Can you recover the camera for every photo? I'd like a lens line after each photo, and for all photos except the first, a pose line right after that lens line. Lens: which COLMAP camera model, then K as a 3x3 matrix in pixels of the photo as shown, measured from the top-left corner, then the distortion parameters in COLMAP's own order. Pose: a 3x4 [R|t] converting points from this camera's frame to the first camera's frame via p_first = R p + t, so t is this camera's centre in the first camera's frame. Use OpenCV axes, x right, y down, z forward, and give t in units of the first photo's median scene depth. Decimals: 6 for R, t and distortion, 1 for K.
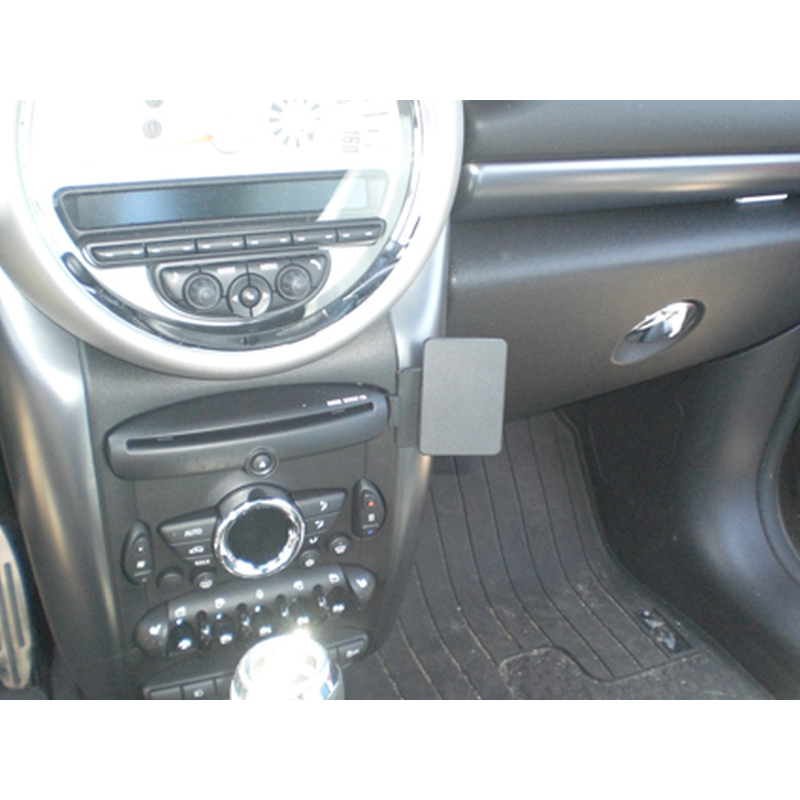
lens RADIAL K [[897.1, 0, 450.8], [0, 897.1, 400.2], [0, 0, 1]] dist [-0.007095, -0.427646]
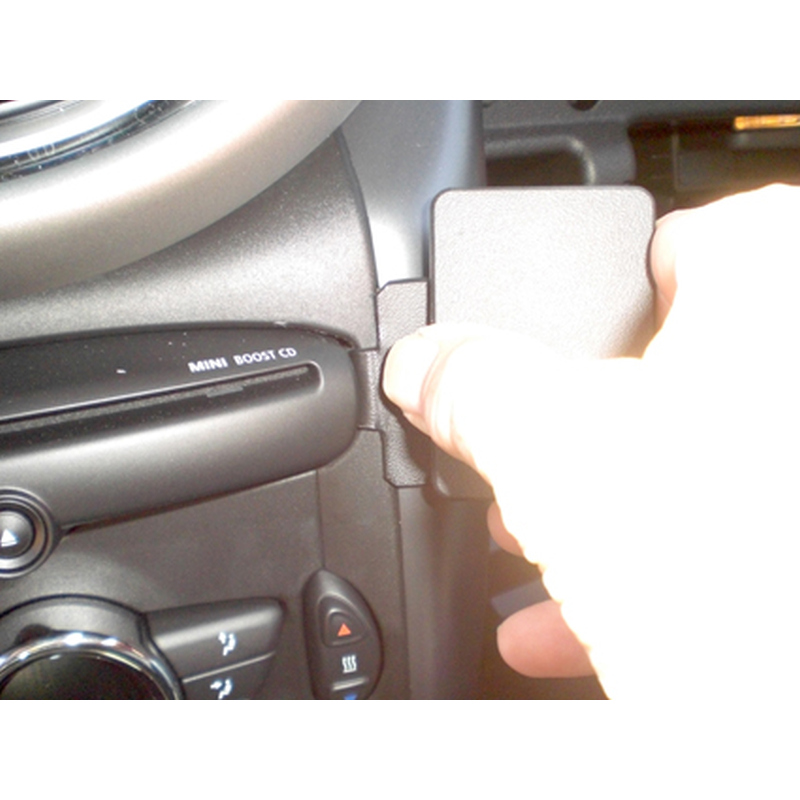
lens RADIAL K [[897.1, 0, 450.8], [0, 897.1, 400.2], [0, 0, 1]] dist [-0.007095, -0.427646]
pose [[0.993724, -0.096094, -0.057250, -0.006063], [0.086635, 0.984963, -0.149476, 0.079140], [0.070753, 0.143578, 0.987106, 0.599084]]
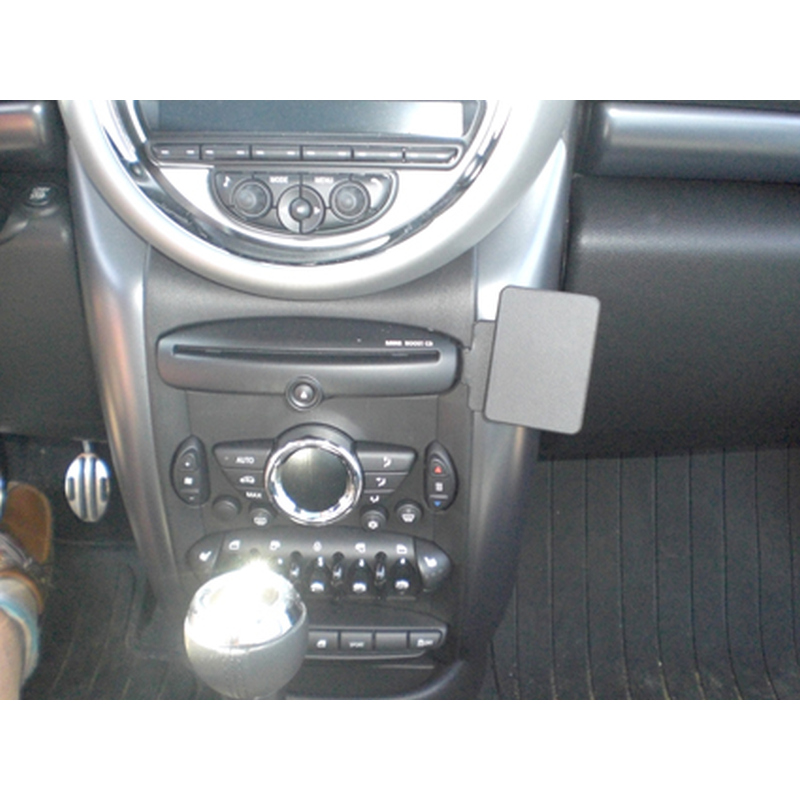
lens RADIAL K [[897.1, 0, 450.8], [0, 897.1, 400.2], [0, 0, 1]] dist [-0.007095, -0.427646]
pose [[0.906446, 0.138071, -0.399114, 0.279476], [-0.163732, 0.986026, -0.030749, 0.073977], [0.389291, 0.093220, 0.916386, 0.182076]]
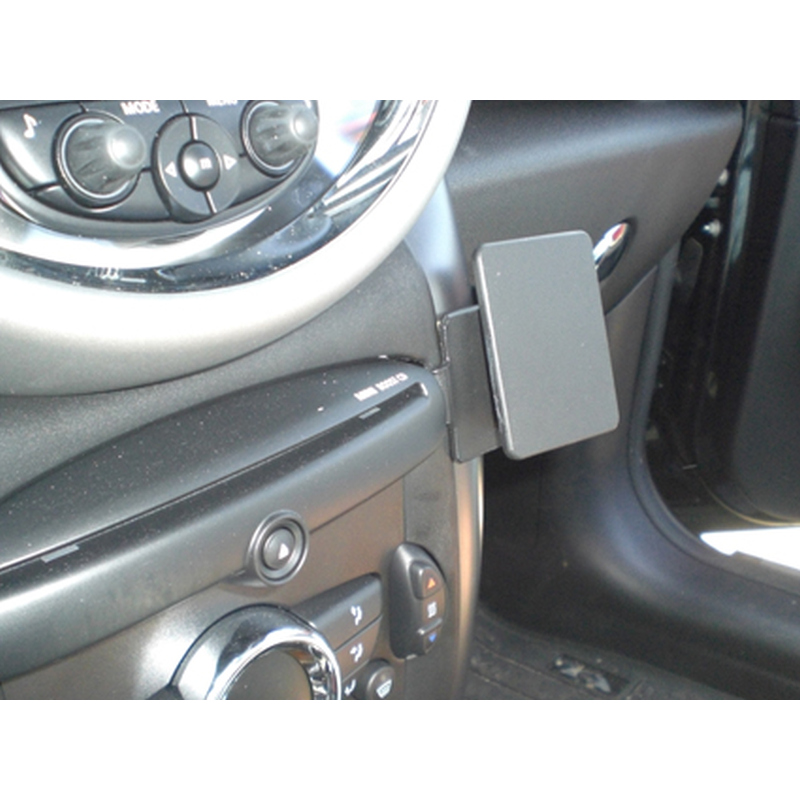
lens RADIAL K [[897.1, 0, 450.8], [0, 897.1, 400.2], [0, 0, 1]] dist [-0.007095, -0.427646]
pose [[0.894697, -0.246392, 0.372569, -0.259494], [0.285289, 0.957019, -0.052194, 0.042854], [-0.343696, 0.152988, 0.926535, 0.495351]]
